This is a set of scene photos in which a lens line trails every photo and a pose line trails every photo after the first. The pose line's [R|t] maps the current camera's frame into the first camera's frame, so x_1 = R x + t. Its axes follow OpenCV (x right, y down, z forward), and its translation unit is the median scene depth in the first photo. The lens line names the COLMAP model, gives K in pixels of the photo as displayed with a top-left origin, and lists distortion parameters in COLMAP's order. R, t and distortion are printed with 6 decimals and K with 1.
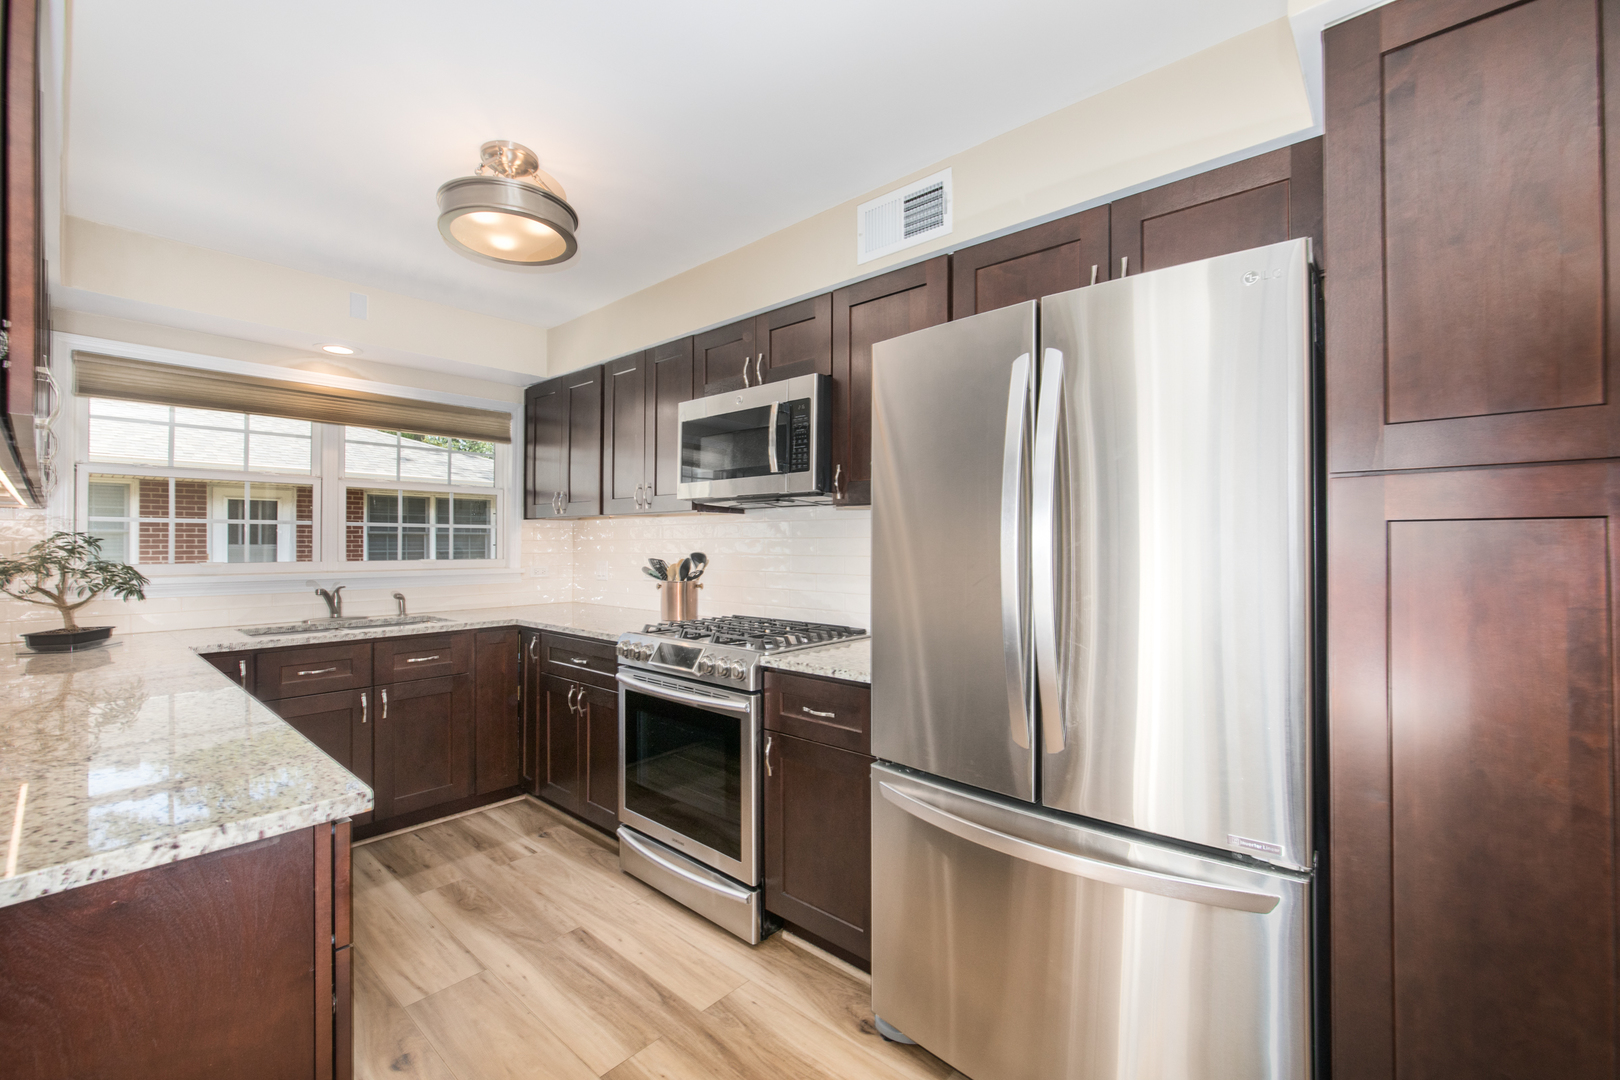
lens RADIAL K [[670.8, 0, 810.0], [0, 670.8, 540.0], [0, 0, 1]] dist [0.000360, 0.000071]
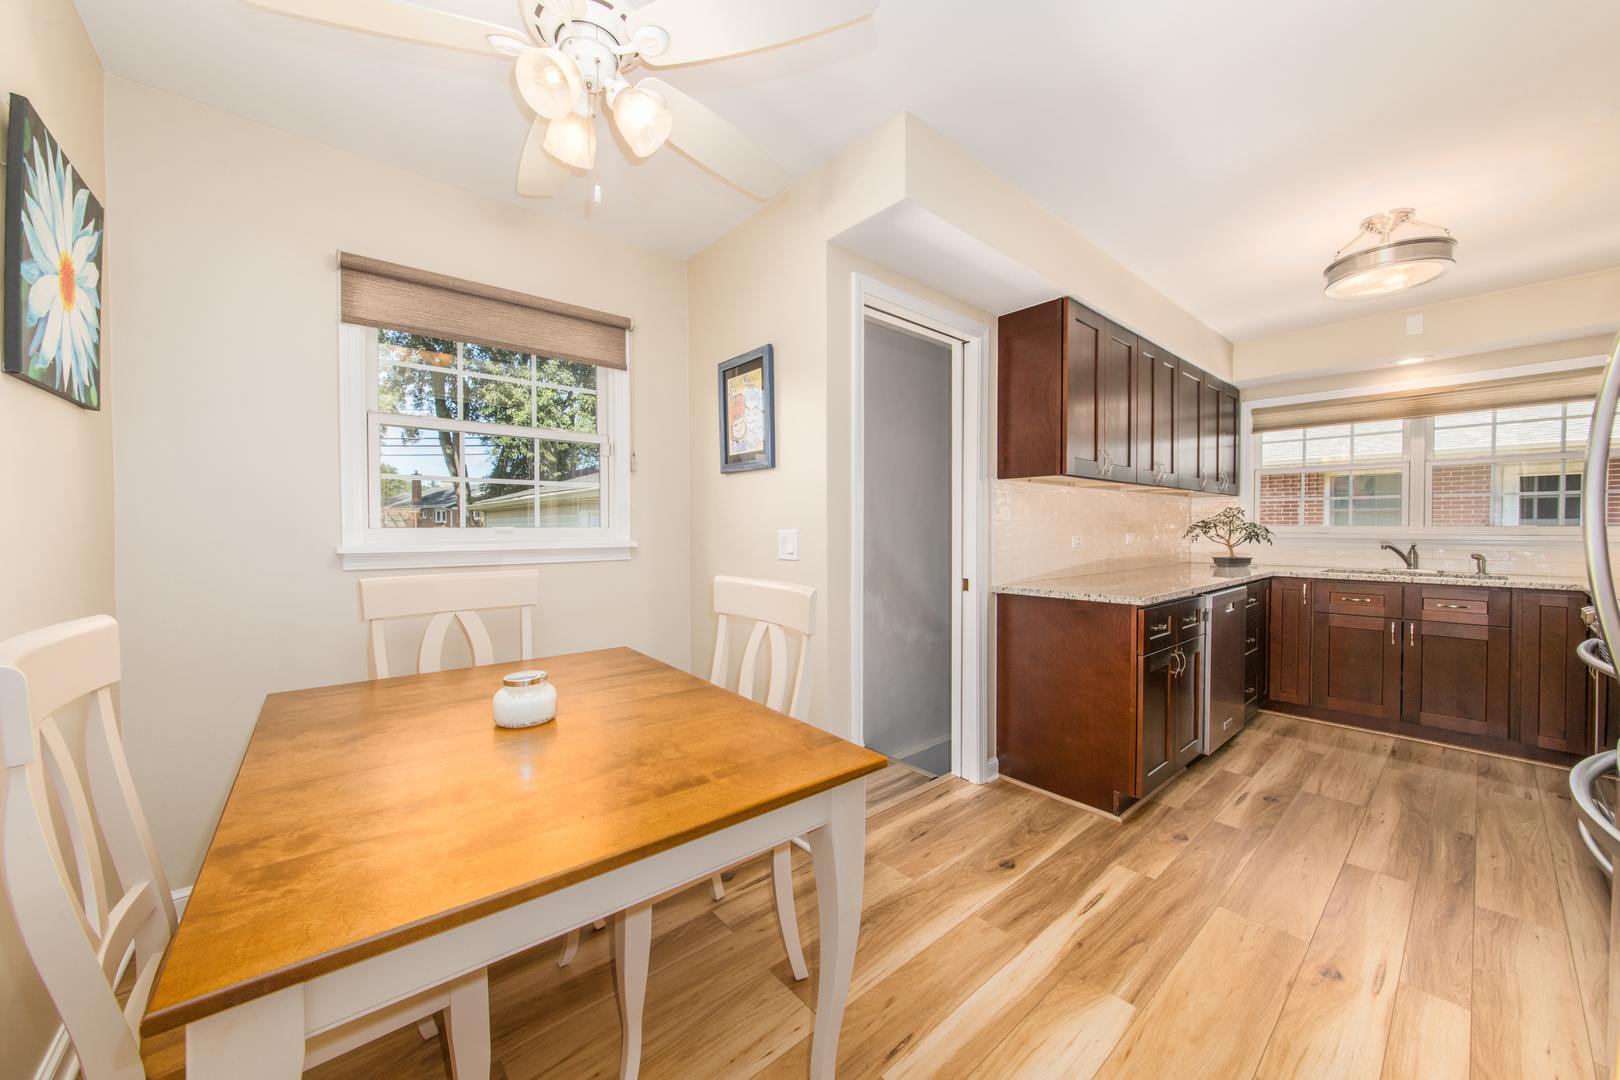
lens RADIAL K [[581.3, 0, 810.0], [0, 581.3, 540.0], [0, 0, 1]] dist [0.000184, 0.000051]
pose [[-0.128834, 0.027246, -0.991292, 0.657626], [0.007791, 0.999619, 0.026462, 0.025854], [0.991636, -0.004314, -0.128997, -0.003701]]
